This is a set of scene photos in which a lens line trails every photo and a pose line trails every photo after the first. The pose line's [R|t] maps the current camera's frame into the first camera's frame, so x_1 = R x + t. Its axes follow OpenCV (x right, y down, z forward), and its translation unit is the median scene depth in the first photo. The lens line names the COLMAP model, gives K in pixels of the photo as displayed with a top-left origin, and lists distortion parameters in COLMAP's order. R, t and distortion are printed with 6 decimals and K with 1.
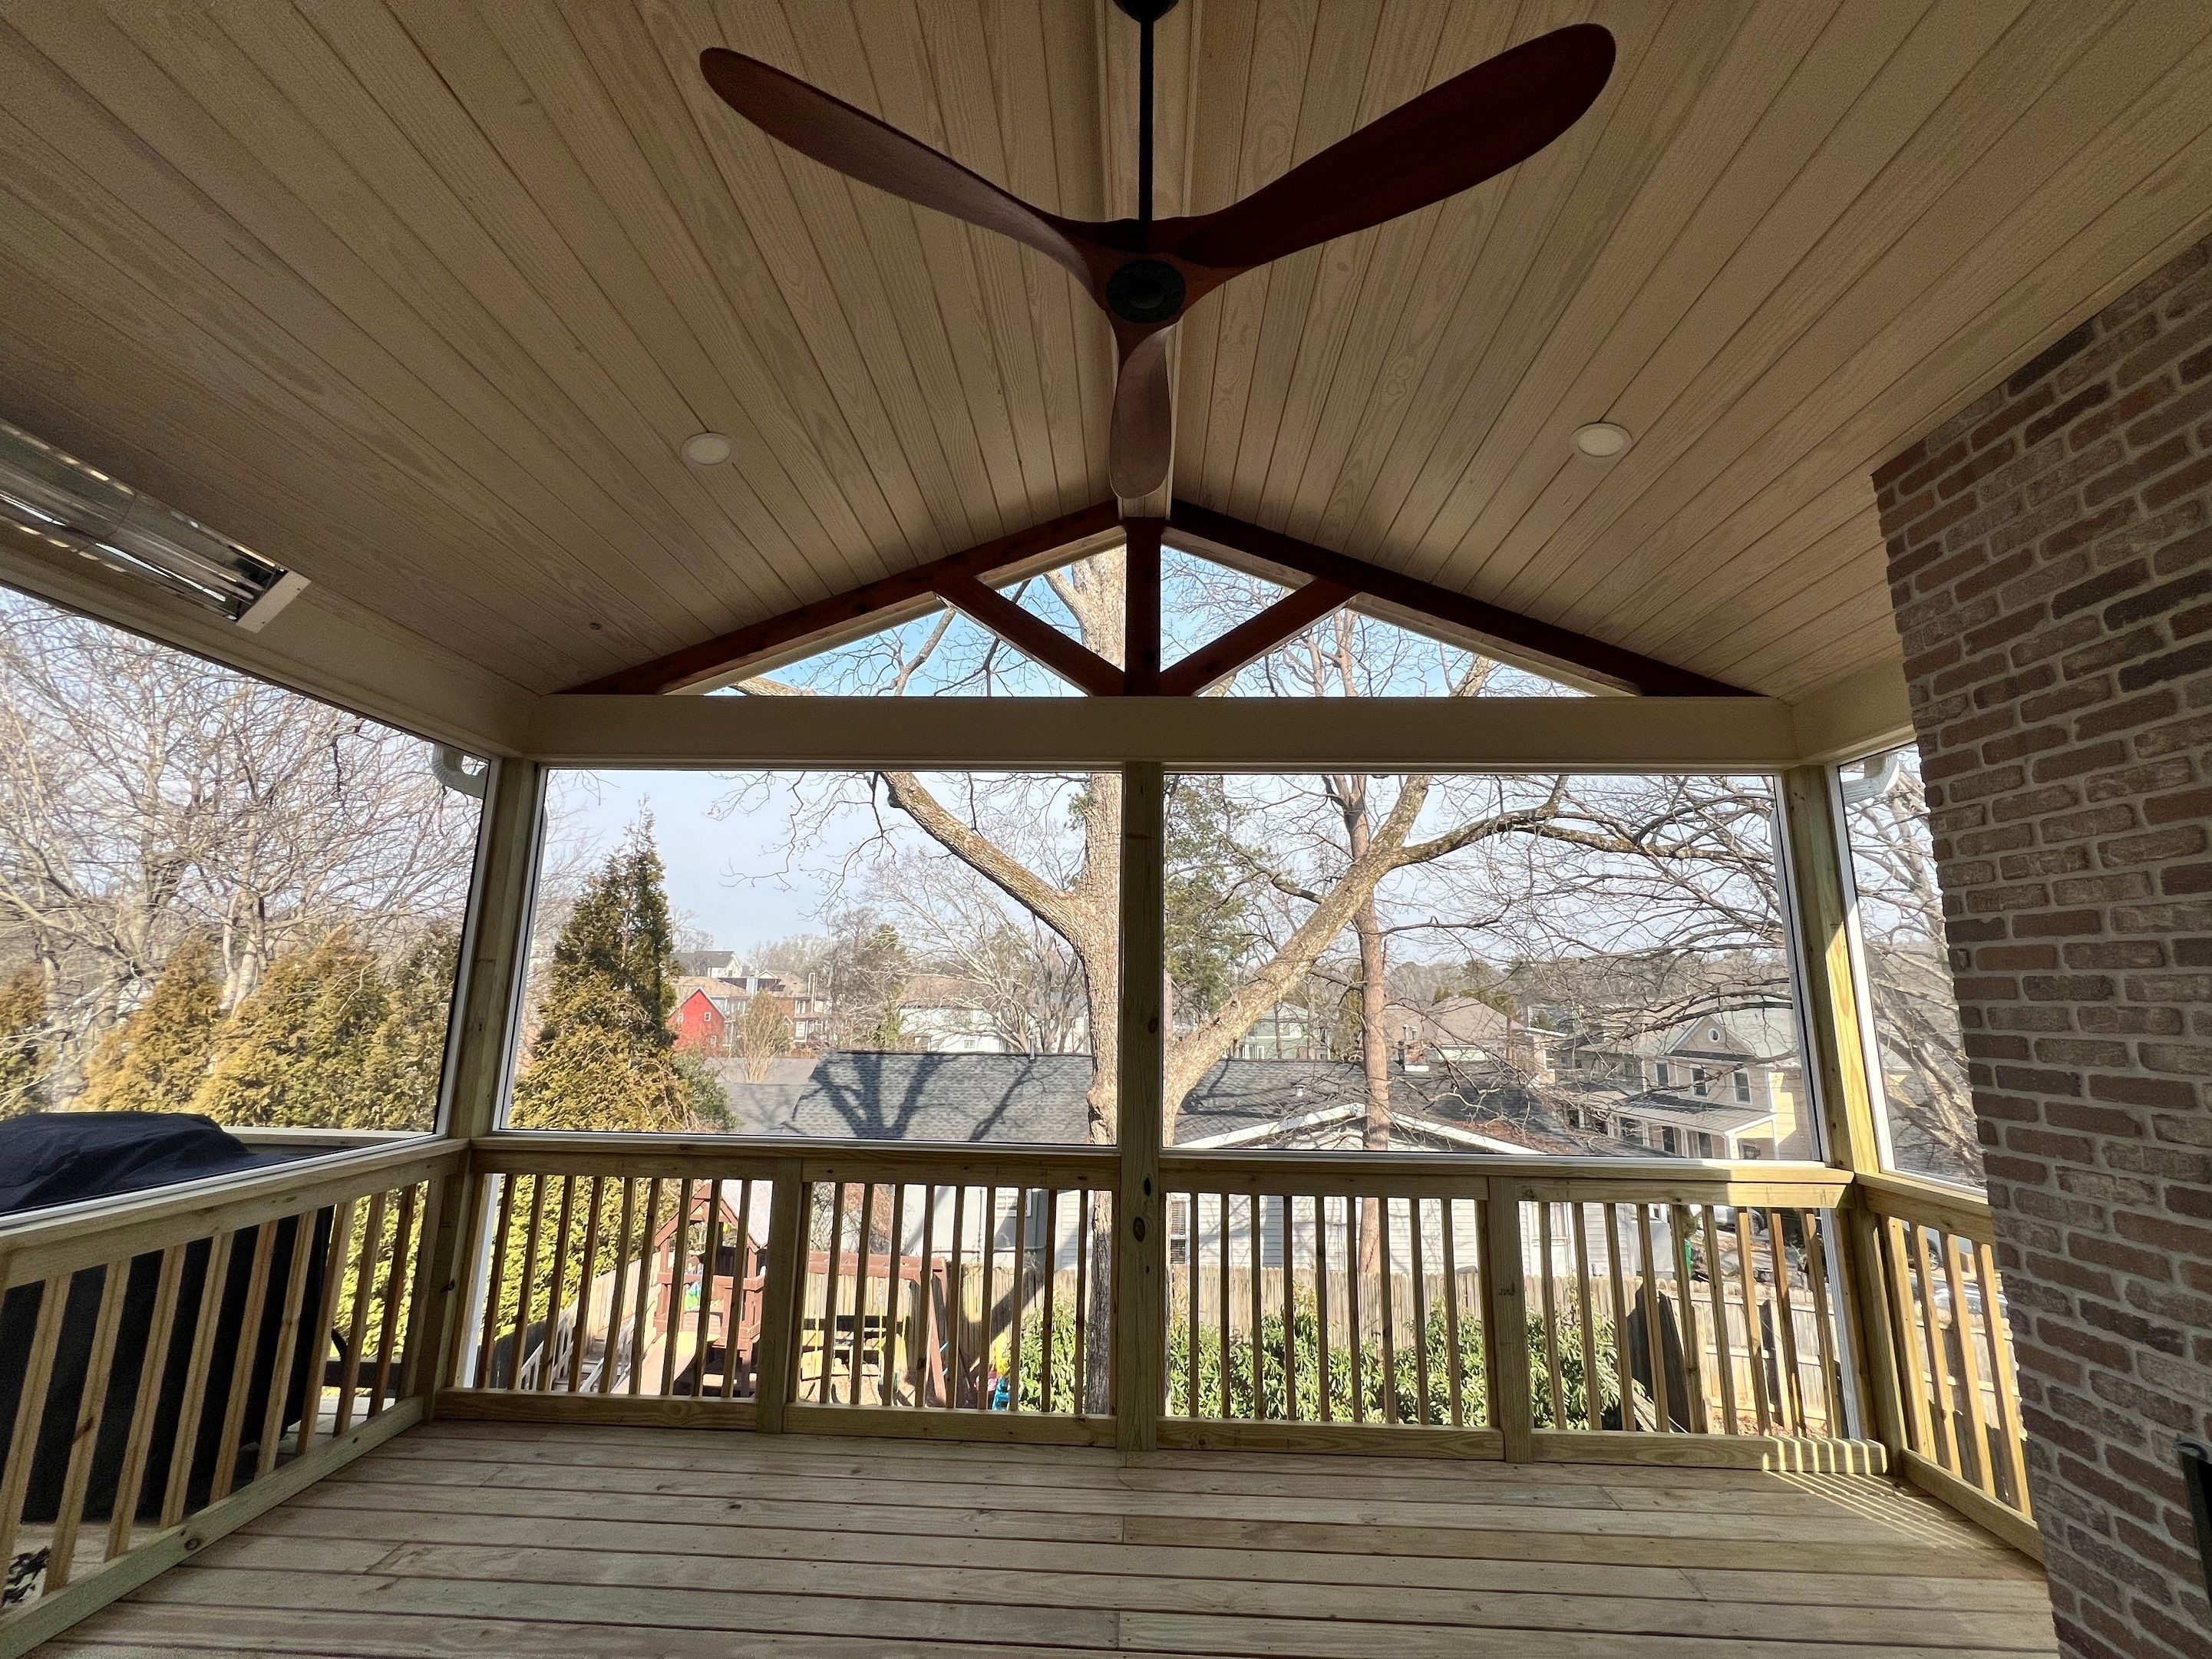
lens RADIAL K [[880.0, 0, 1101.2], [0, 880.0, 831.1], [0, 0, 1]] dist [-0.000942, 0.000352]
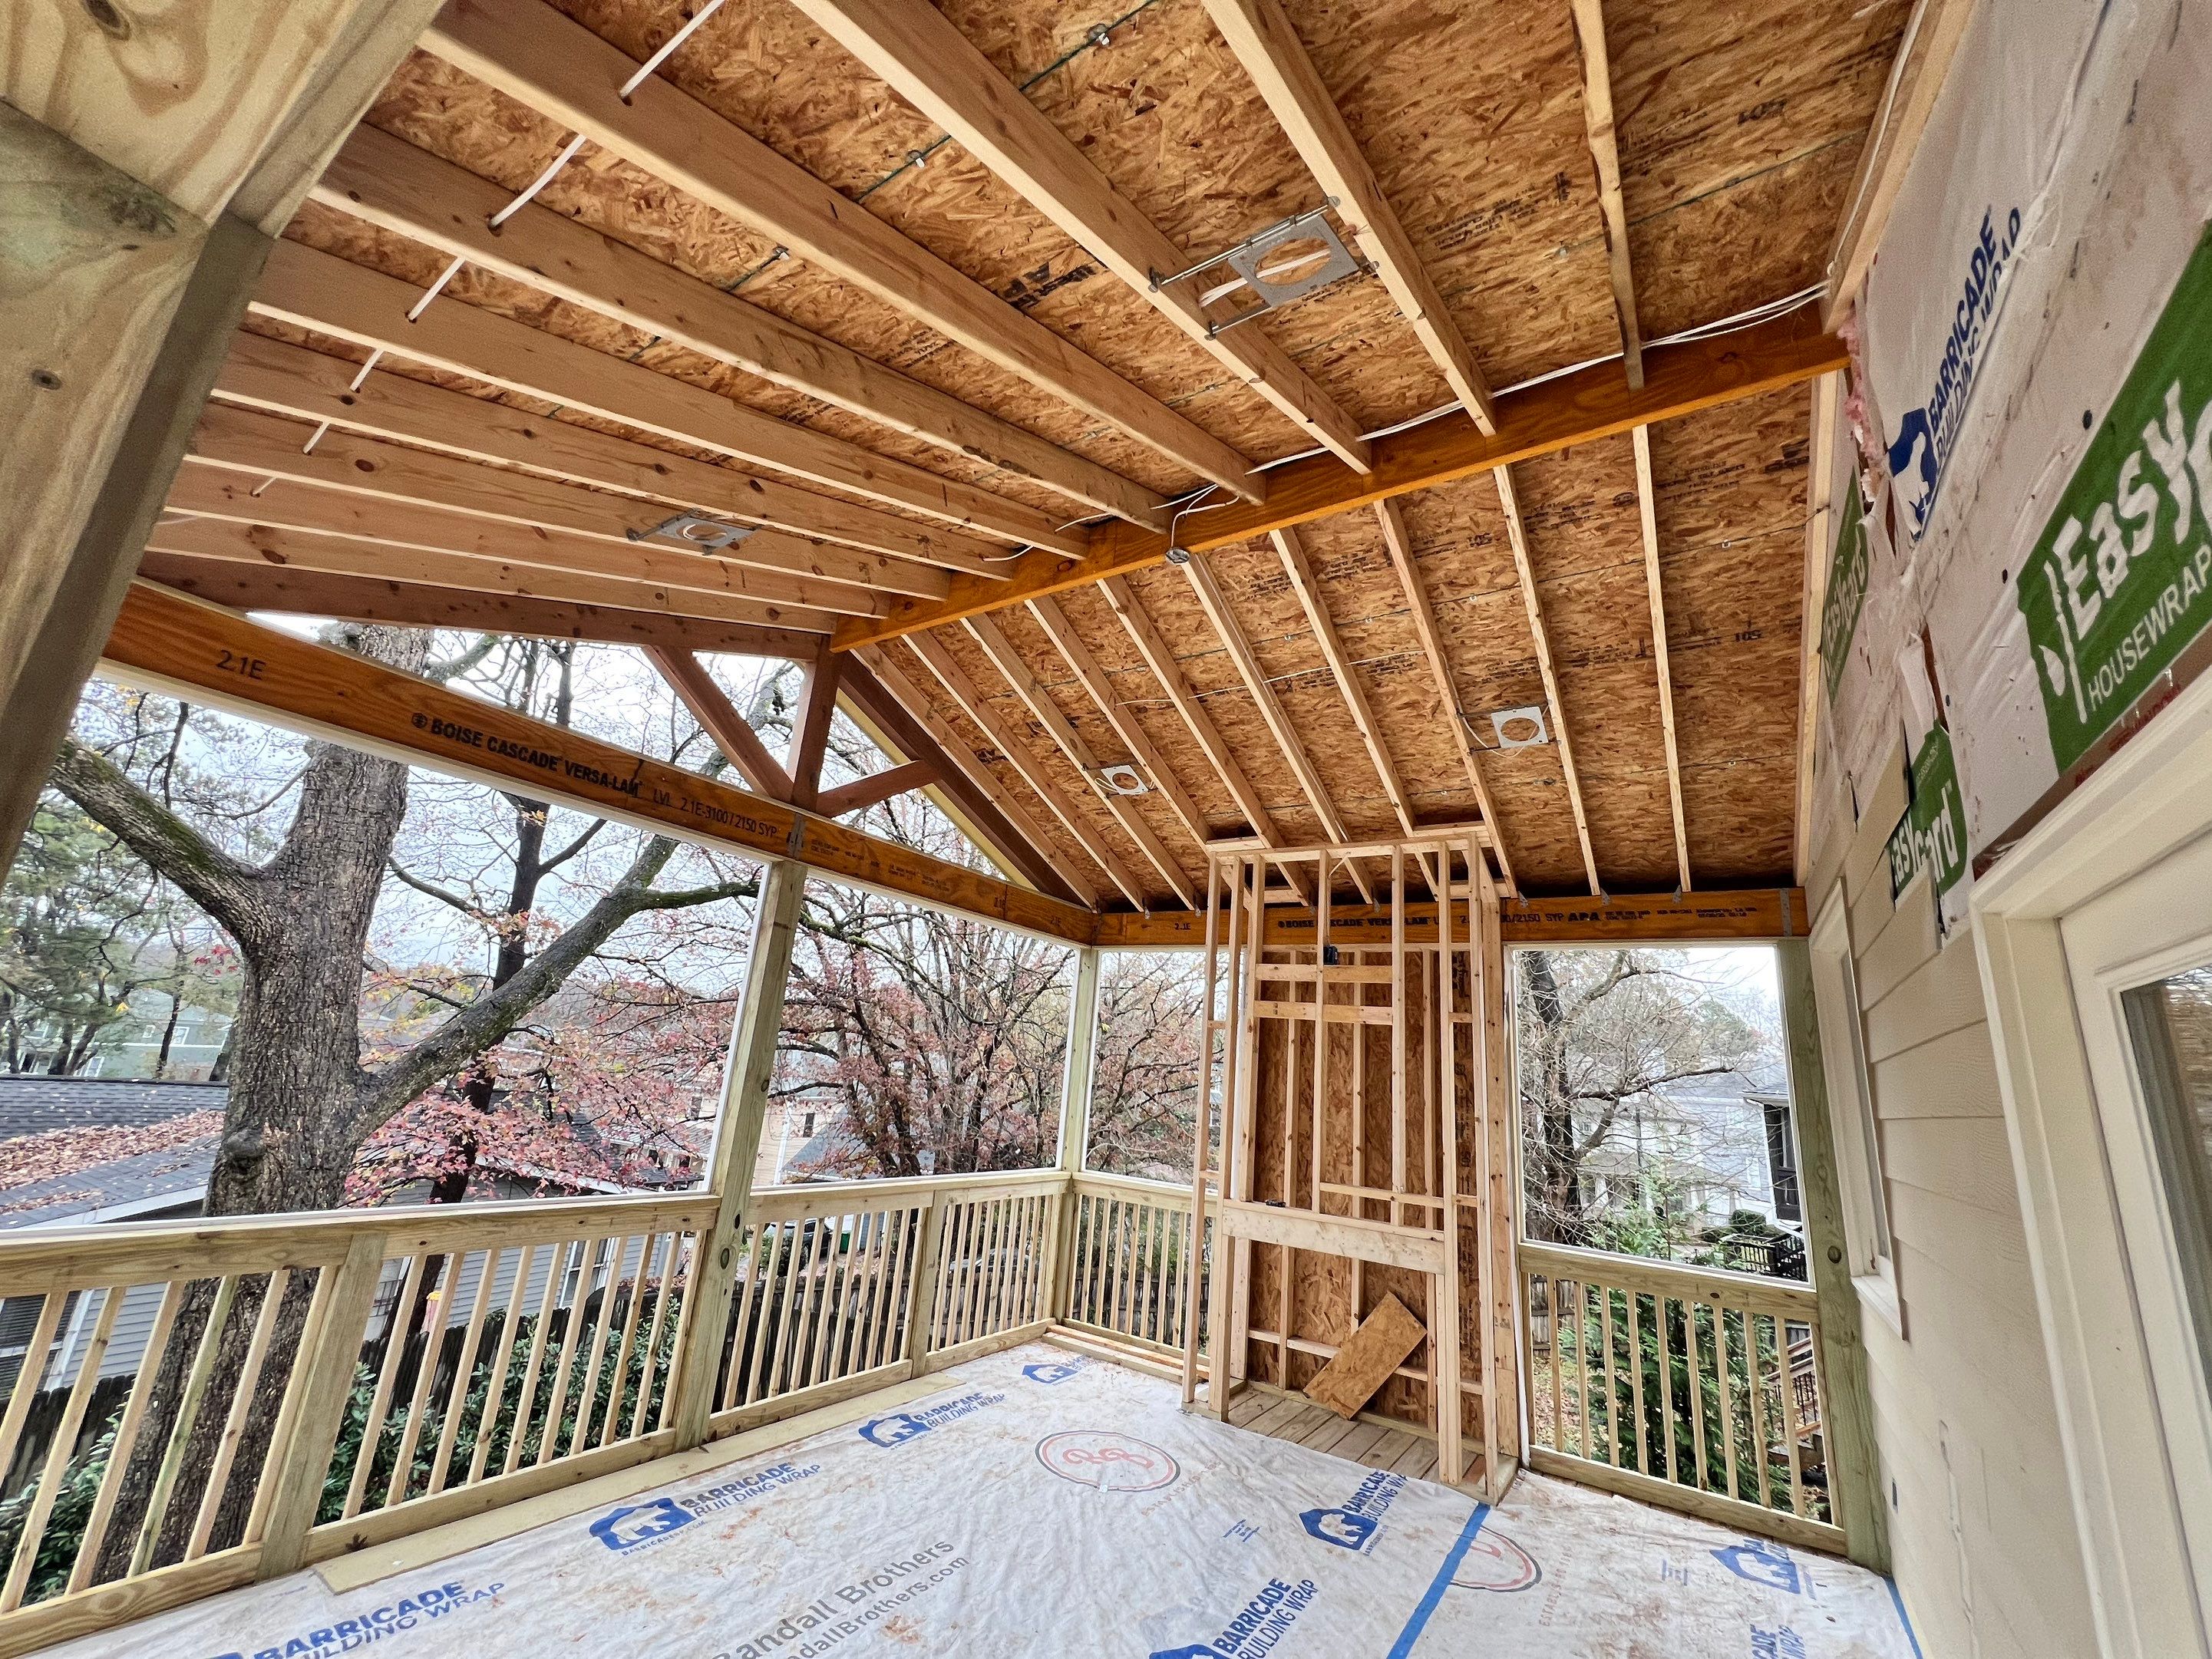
lens RADIAL K [[880.0, 0, 1102.2], [0, 880.0, 828.9], [0, 0, 1]] dist [-0.000942, 0.000352]
pose [[0.517290, 0.257386, 0.816188, -0.864155], [-0.233085, 0.960021, -0.155018, -0.045896], [-0.823458, -0.110052, 0.556602, -0.028675]]
